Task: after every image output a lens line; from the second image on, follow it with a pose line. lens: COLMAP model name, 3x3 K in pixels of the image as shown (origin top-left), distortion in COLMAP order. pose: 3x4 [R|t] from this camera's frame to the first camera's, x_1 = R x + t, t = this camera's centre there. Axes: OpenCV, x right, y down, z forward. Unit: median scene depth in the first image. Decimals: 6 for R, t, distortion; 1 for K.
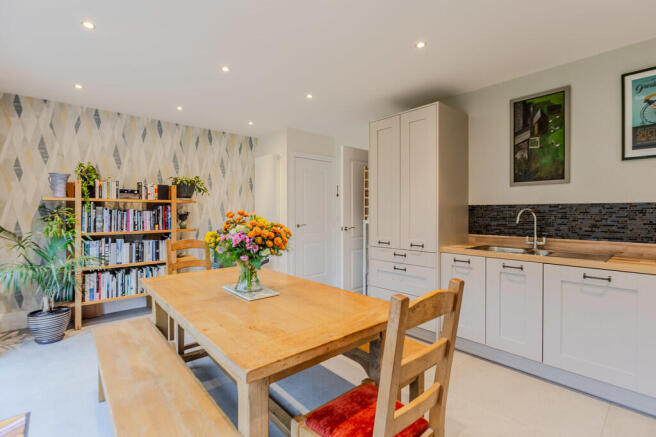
lens RADIAL K [[303.2, 0, 333.6], [0, 303.2, 215.4], [0, 0, 1]] dist [-0.012854, -0.000417]
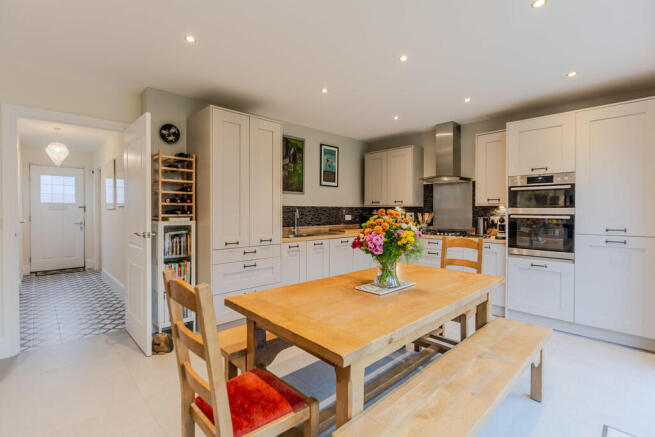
lens RADIAL K [[302.7, 0, 330.0], [0, 302.7, 216.0], [0, 0, 1]] dist [-0.012854, -0.000417]
pose [[-0.037867, -0.017298, 0.999133, -0.929710], [0.006056, 0.999828, 0.017539, -0.011696], [-0.999264, 0.006715, -0.037756, 0.859506]]
